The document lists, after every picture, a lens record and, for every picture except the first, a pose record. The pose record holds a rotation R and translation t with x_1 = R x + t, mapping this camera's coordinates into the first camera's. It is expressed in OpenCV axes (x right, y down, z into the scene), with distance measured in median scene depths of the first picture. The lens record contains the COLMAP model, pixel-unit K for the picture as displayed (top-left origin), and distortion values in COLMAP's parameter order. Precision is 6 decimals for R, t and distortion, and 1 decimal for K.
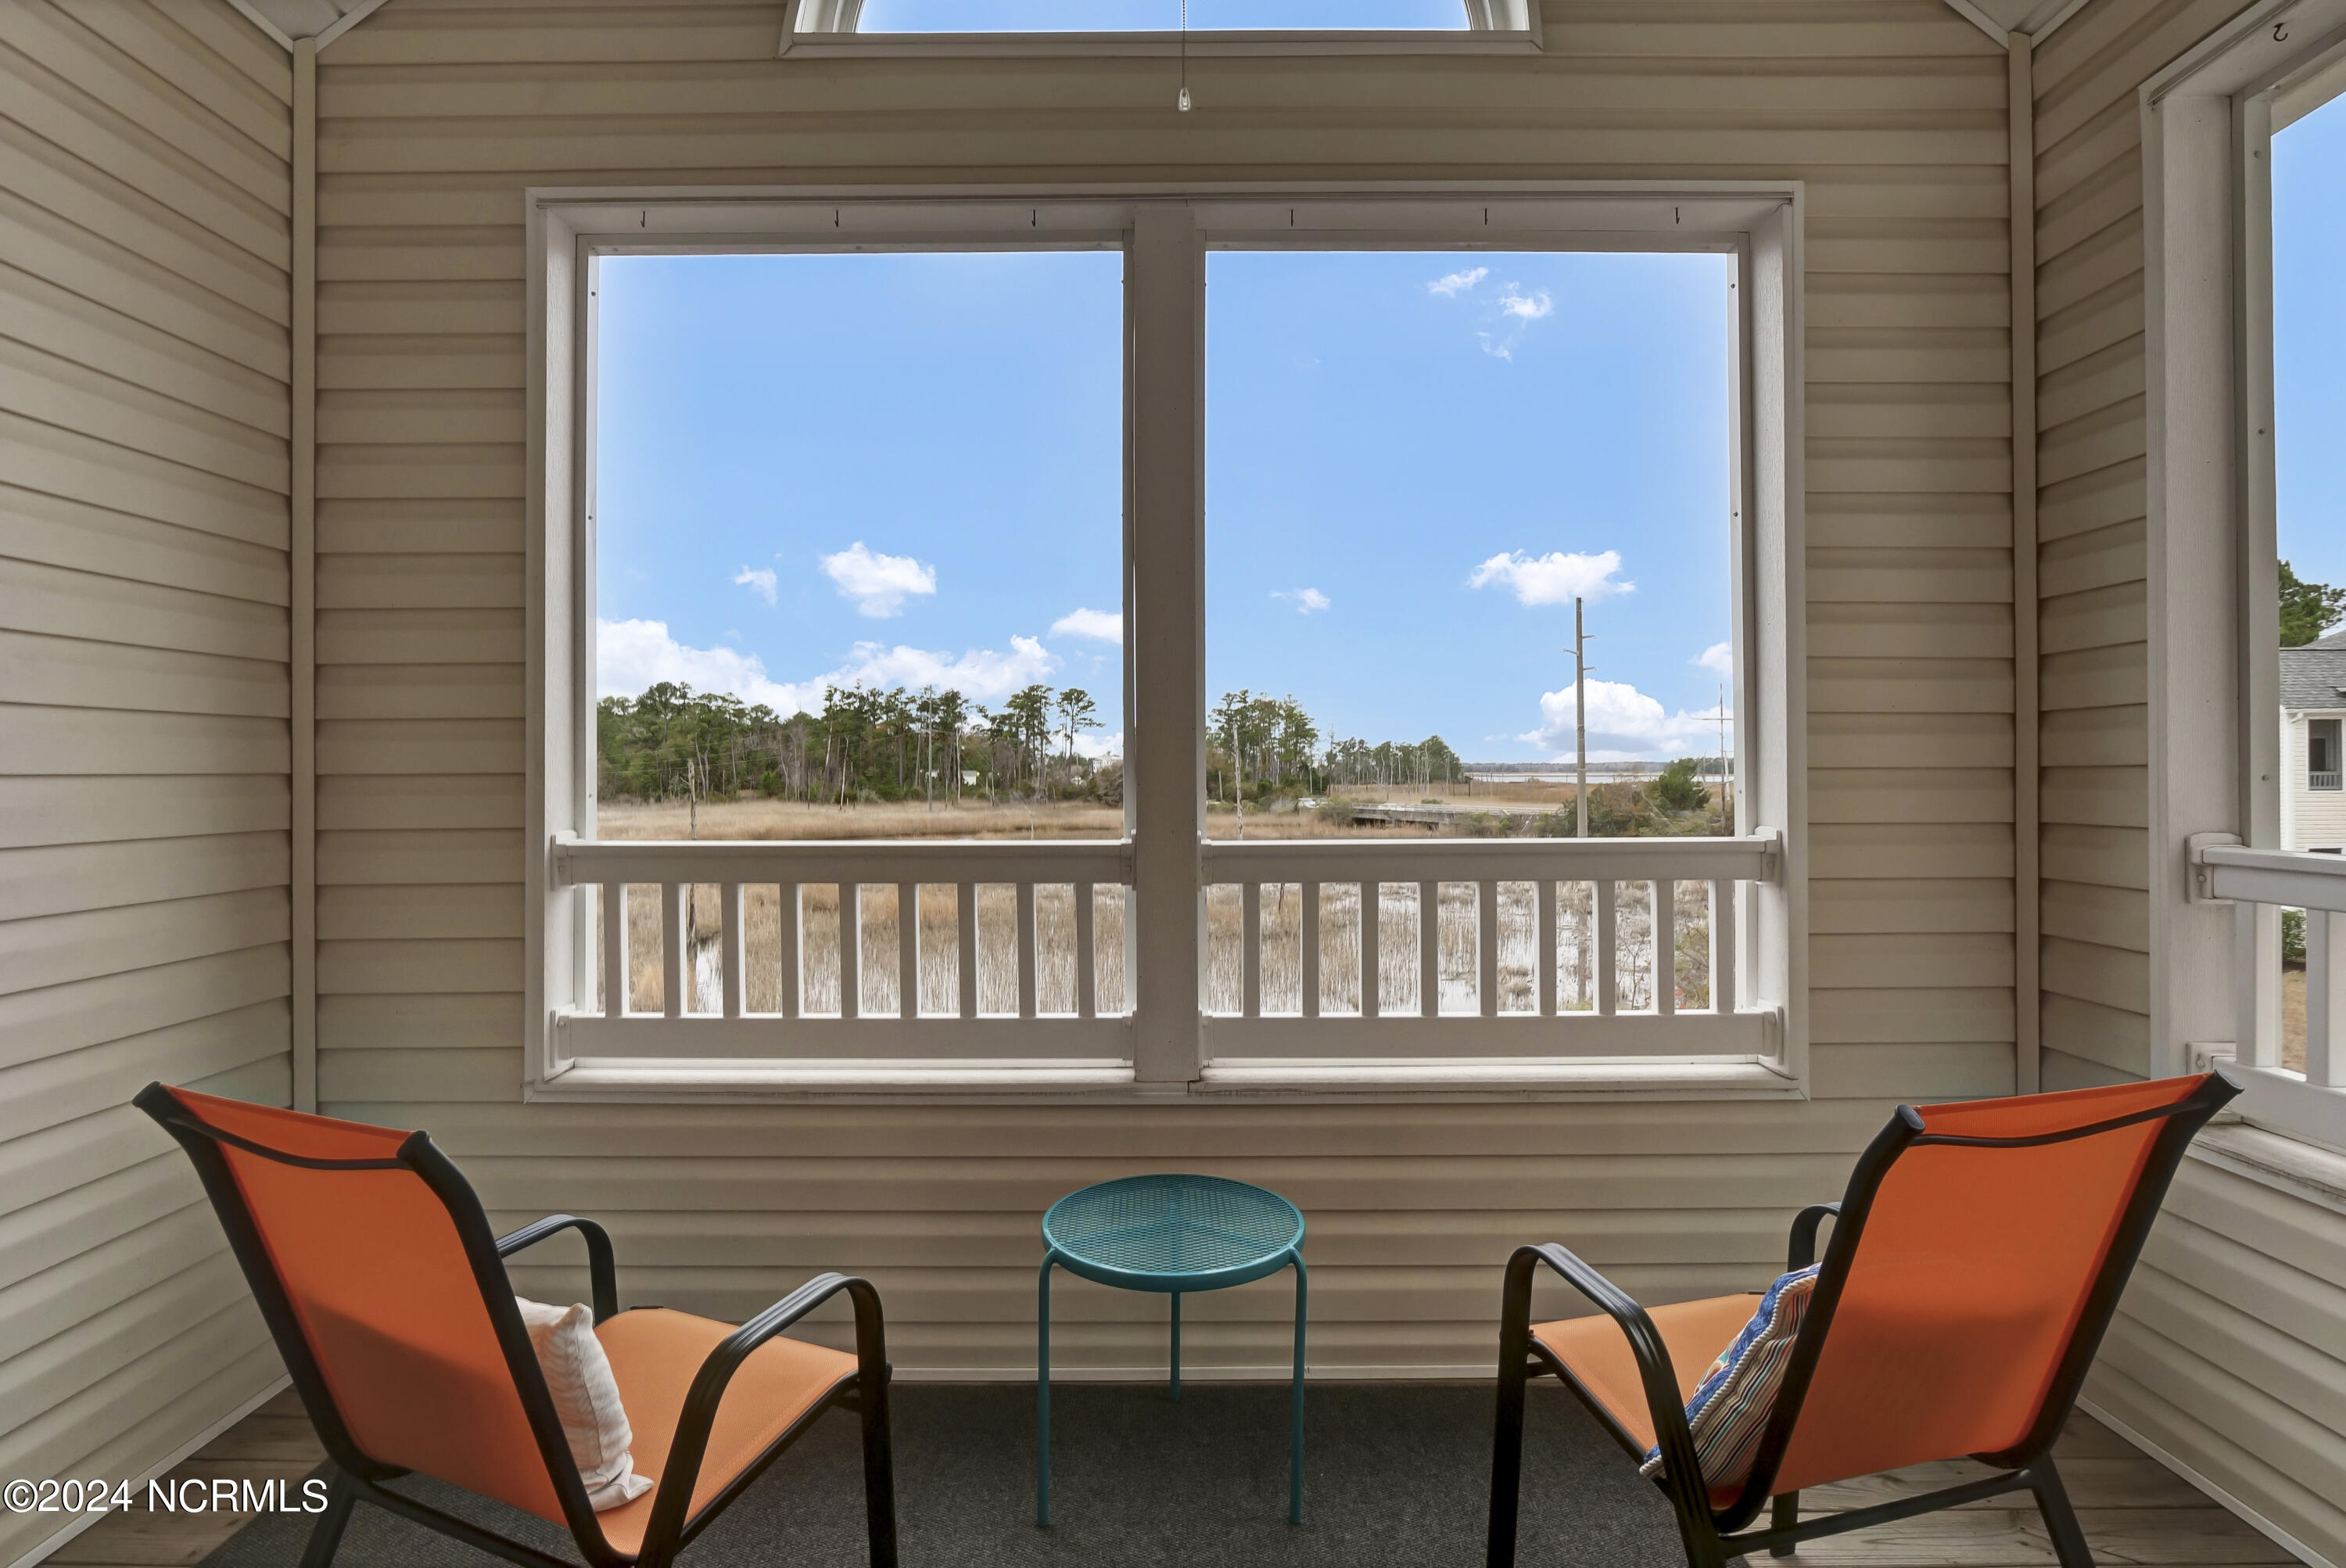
lens RADIAL K [[1174.3, 0, 1162.6], [0, 1174.3, 775.3], [0, 0, 1]] dist [-0.012460, -0.000189]
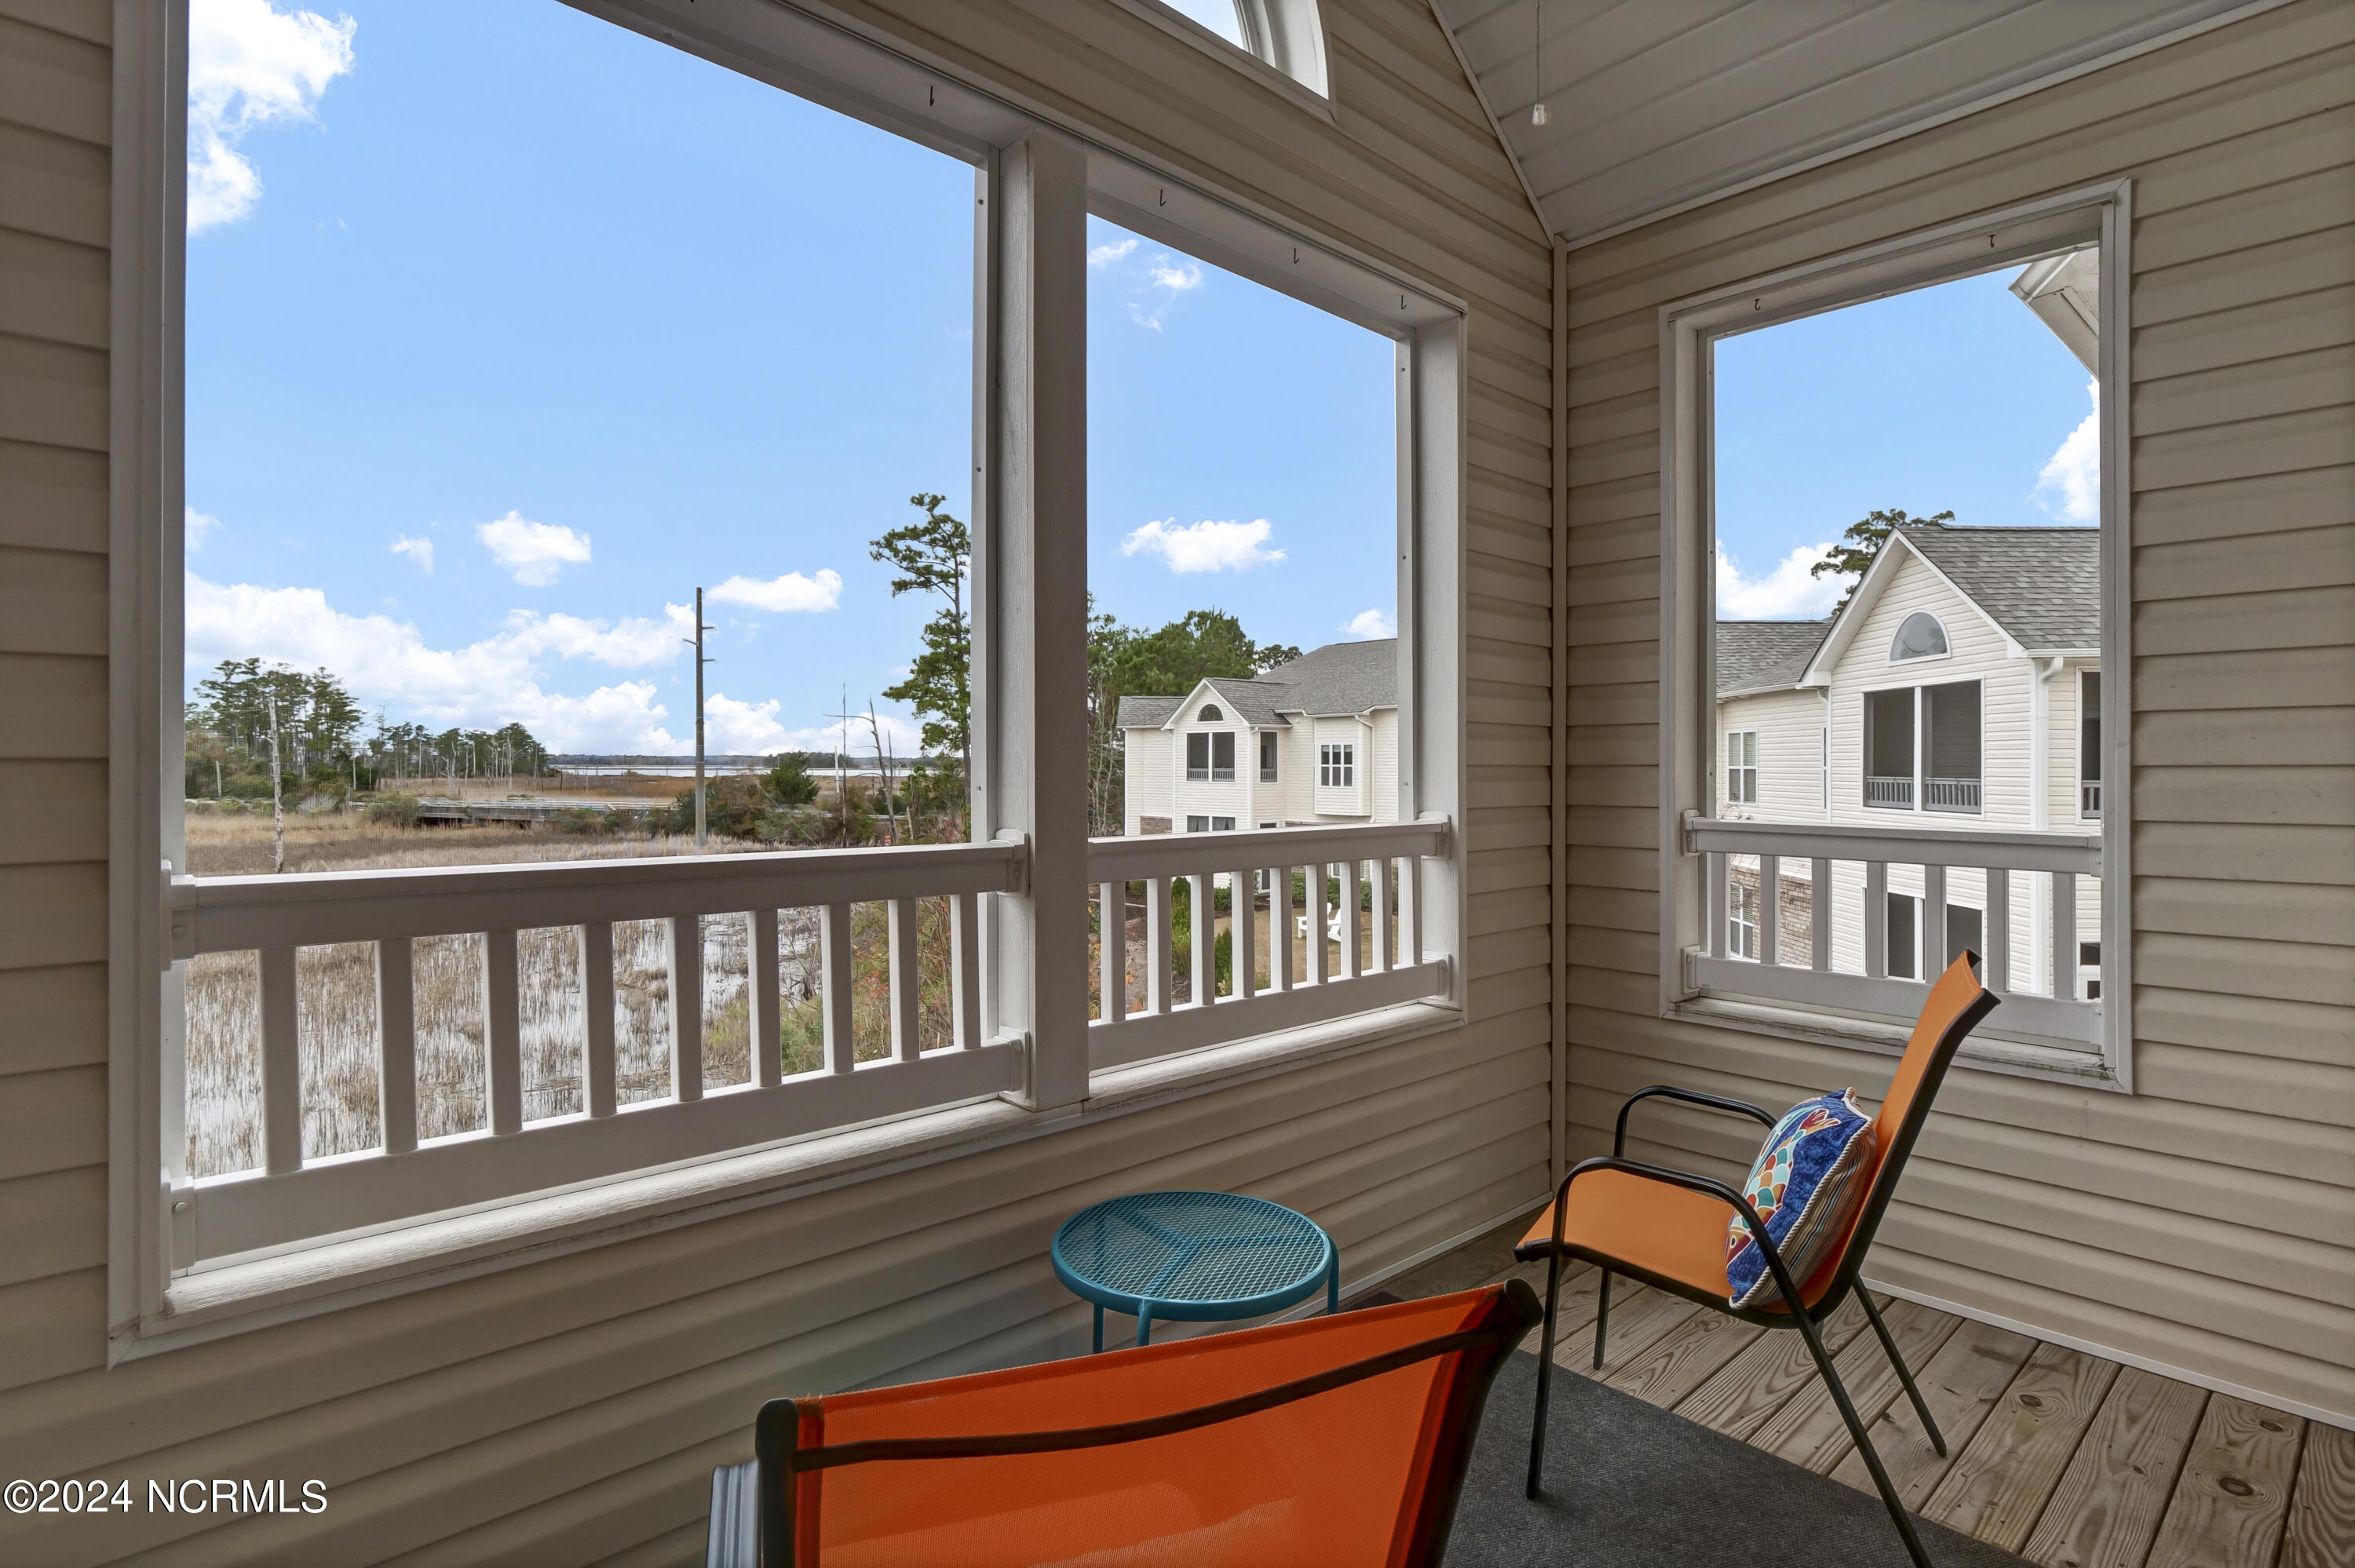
lens RADIAL K [[1178.6, 0, 1181.8], [0, 1178.6, 772.9], [0, 0, 1]] dist [-0.012460, -0.000189]
pose [[0.737460, 0.002556, 0.675386, -0.534625], [-0.004972, 0.999986, 0.001644, 0.001378], [-0.675372, -0.004570, 0.737463, 0.260898]]
